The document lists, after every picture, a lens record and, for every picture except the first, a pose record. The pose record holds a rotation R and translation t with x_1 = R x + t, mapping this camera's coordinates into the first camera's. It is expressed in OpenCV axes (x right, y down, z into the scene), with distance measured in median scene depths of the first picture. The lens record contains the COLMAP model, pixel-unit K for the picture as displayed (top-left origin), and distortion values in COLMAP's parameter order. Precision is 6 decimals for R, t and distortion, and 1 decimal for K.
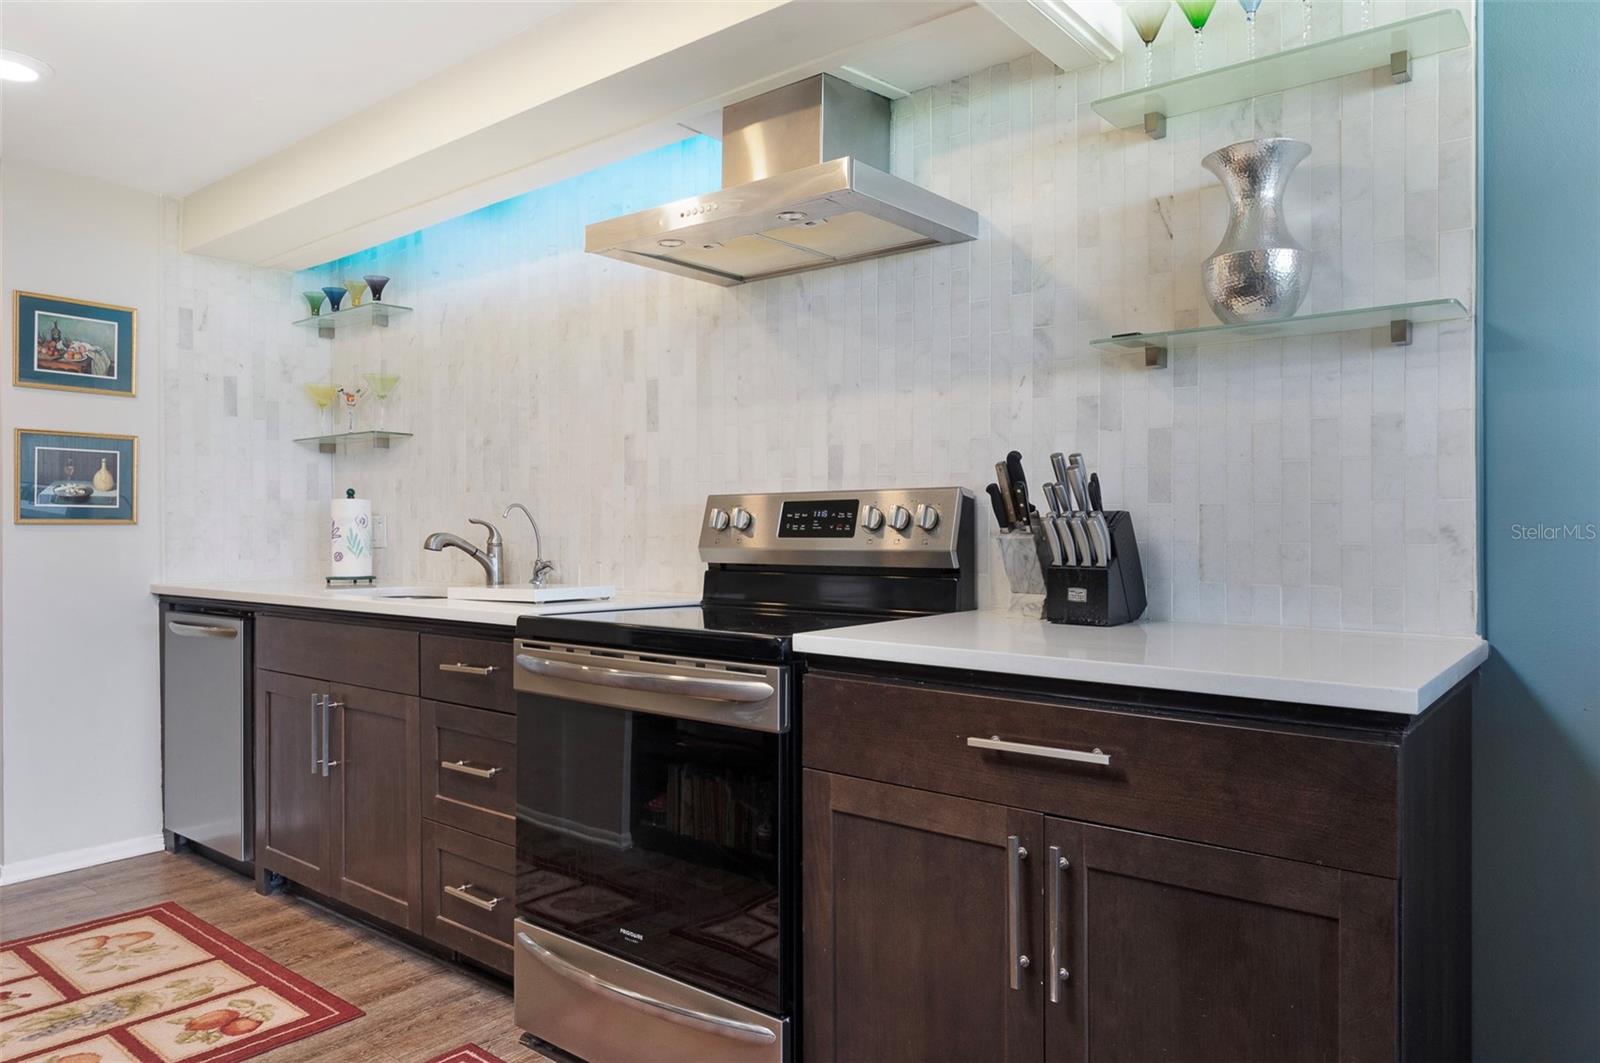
lens RADIAL K [[1053.9, 0, 800.0], [0, 1053.9, 531.5], [0, 0, 1]] dist [-0.001202, -0.002226]
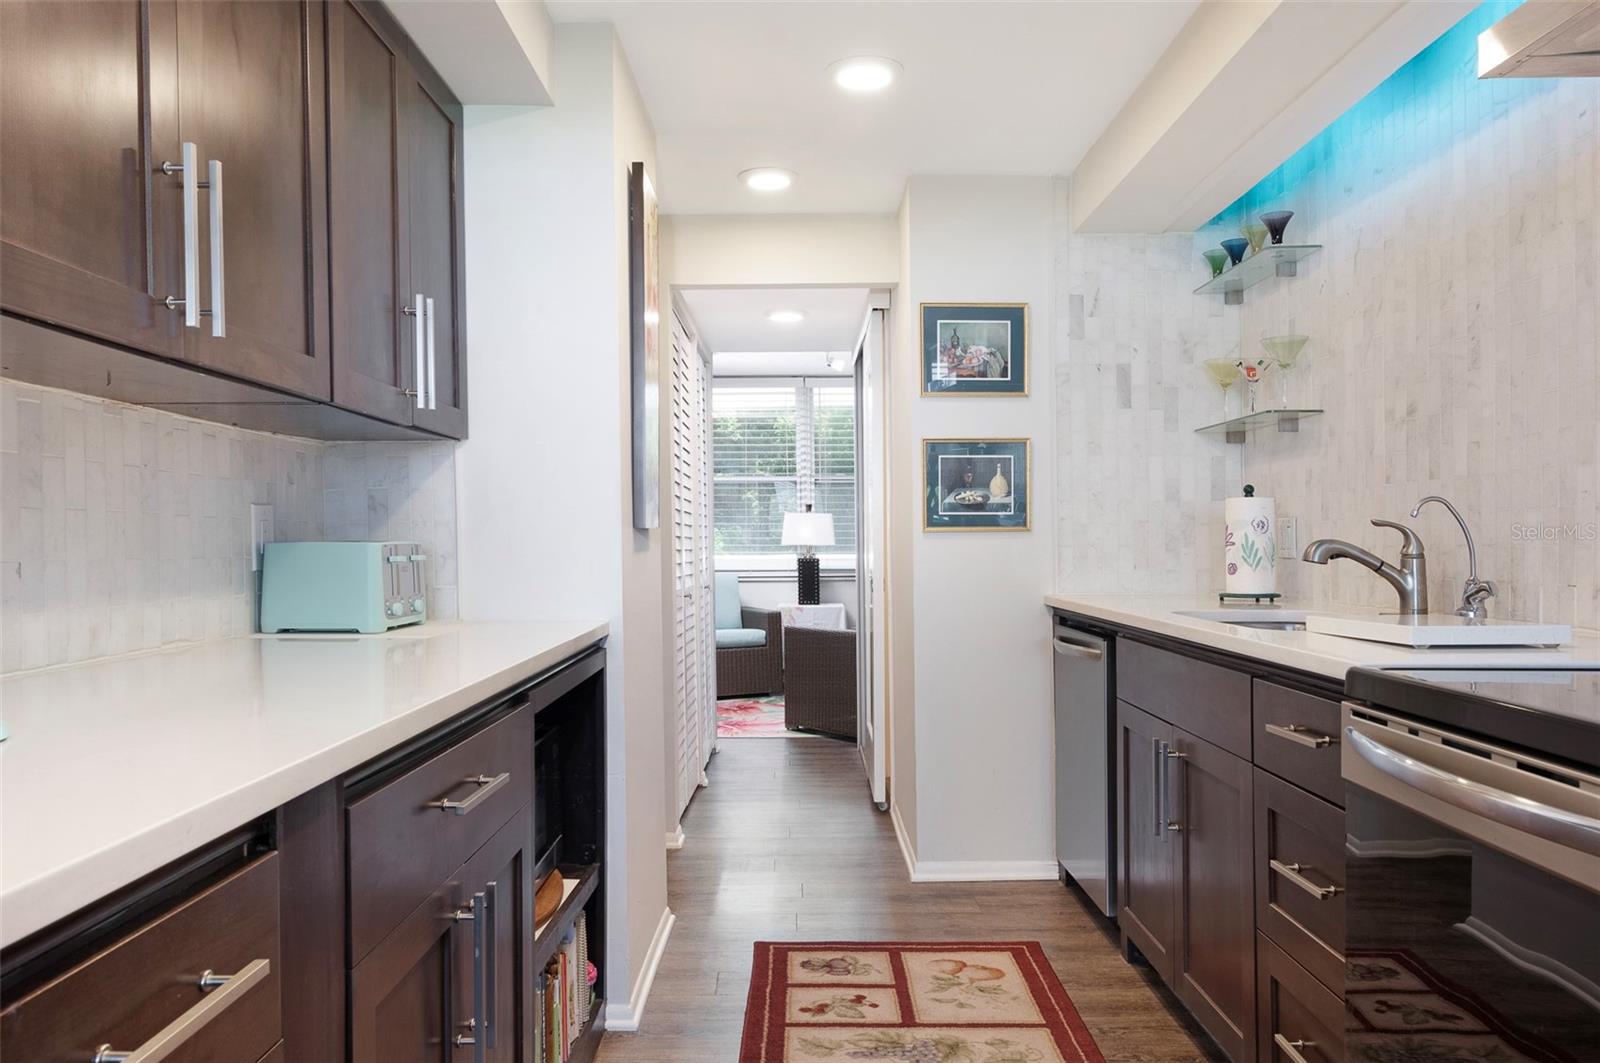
lens RADIAL K [[1158.1, 0, 801.0], [0, 1158.1, 557.4], [0, 0, 1]] dist [0.000686, -0.002814]
pose [[0.630793, 0.008401, -0.775906, 0.051066], [0.005783, 0.999863, 0.015527, -0.000865], [0.775930, -0.014281, 0.630658, 0.193105]]
